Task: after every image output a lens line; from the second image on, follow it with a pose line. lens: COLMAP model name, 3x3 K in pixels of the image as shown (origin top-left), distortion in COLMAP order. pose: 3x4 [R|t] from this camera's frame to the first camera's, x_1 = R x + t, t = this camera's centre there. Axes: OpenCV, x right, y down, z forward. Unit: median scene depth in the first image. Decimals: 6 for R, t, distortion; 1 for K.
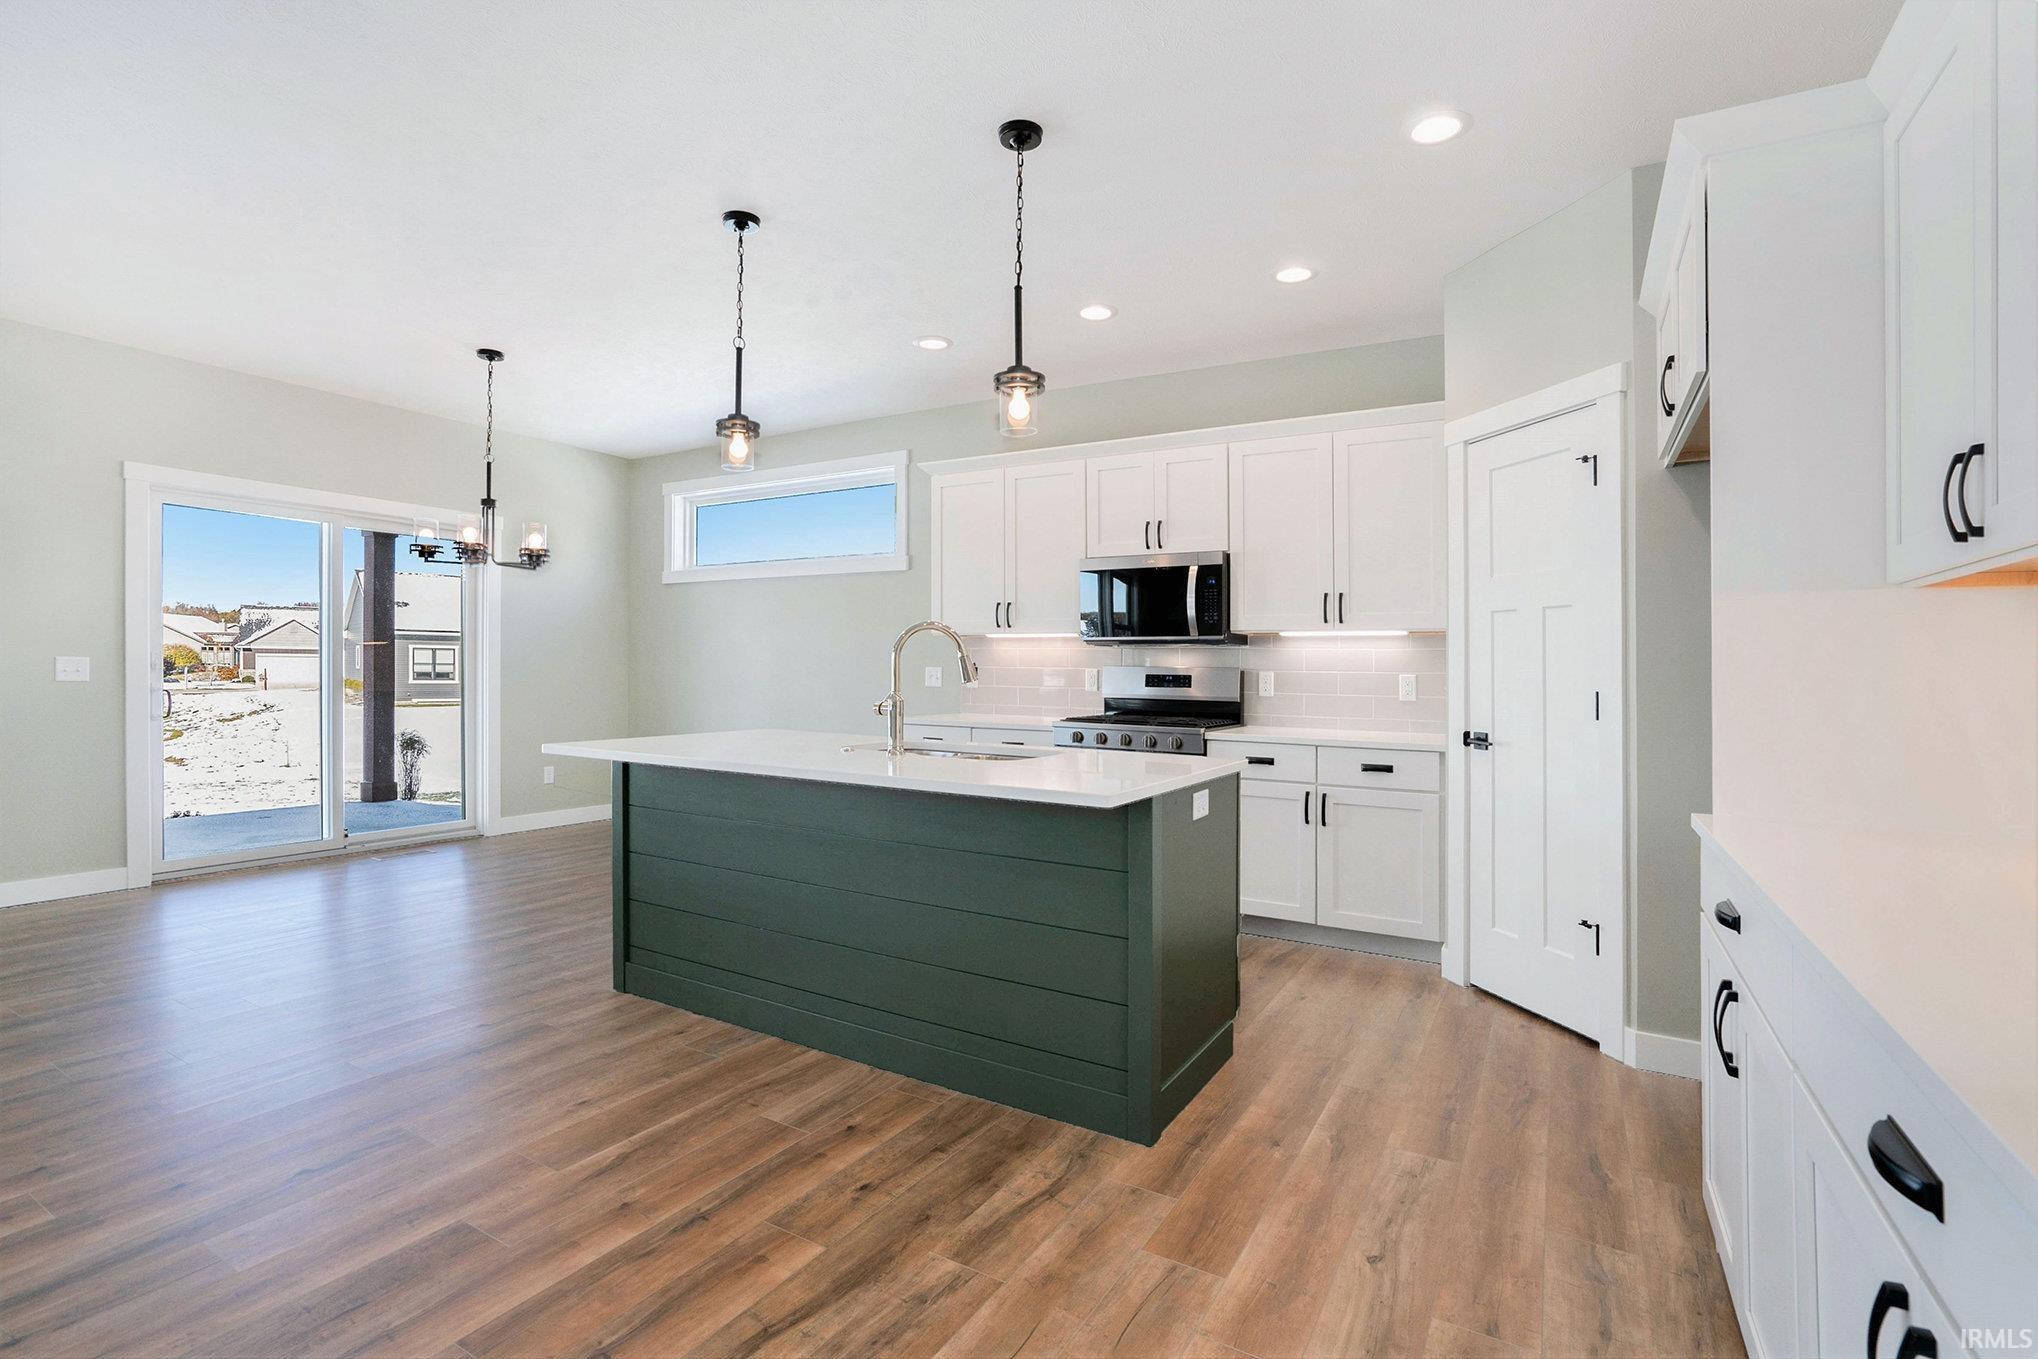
lens RADIAL K [[927.2, 0, 994.0], [0, 927.2, 668.2], [0, 0, 1]] dist [-0.048306, 0.000057]
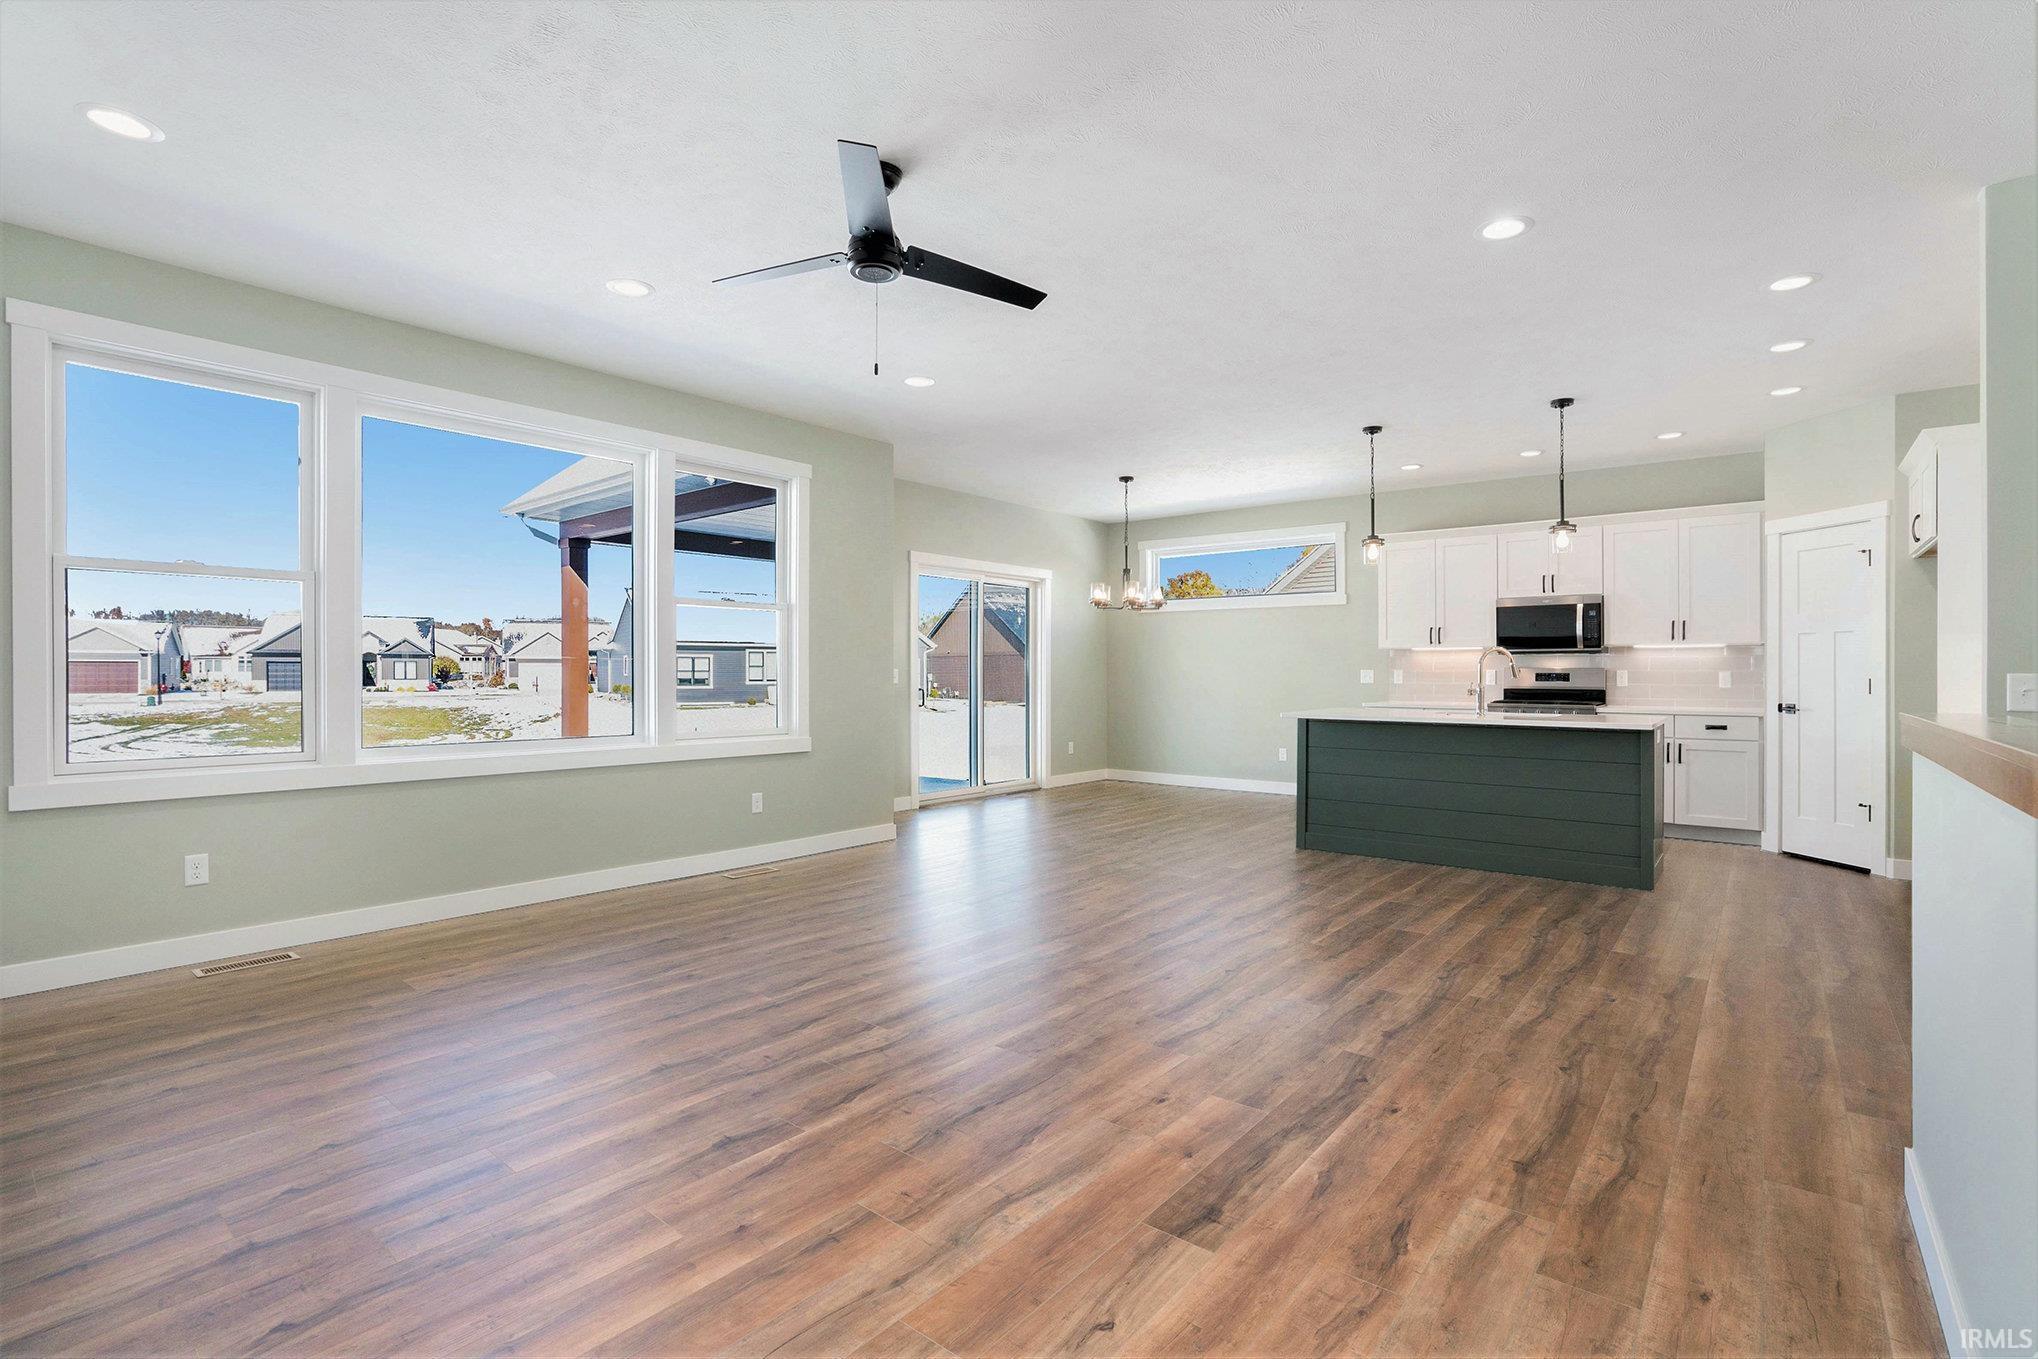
lens RADIAL K [[939.8, 0, 1020.1], [0, 939.8, 689.9], [0, 0, 1]] dist [-0.059490, 0.021091]
pose [[0.992051, -0.006484, -0.125667, -0.538960], [0.009035, 0.999764, 0.019739, -0.003228], [0.125509, -0.020717, 0.991876, -0.690518]]
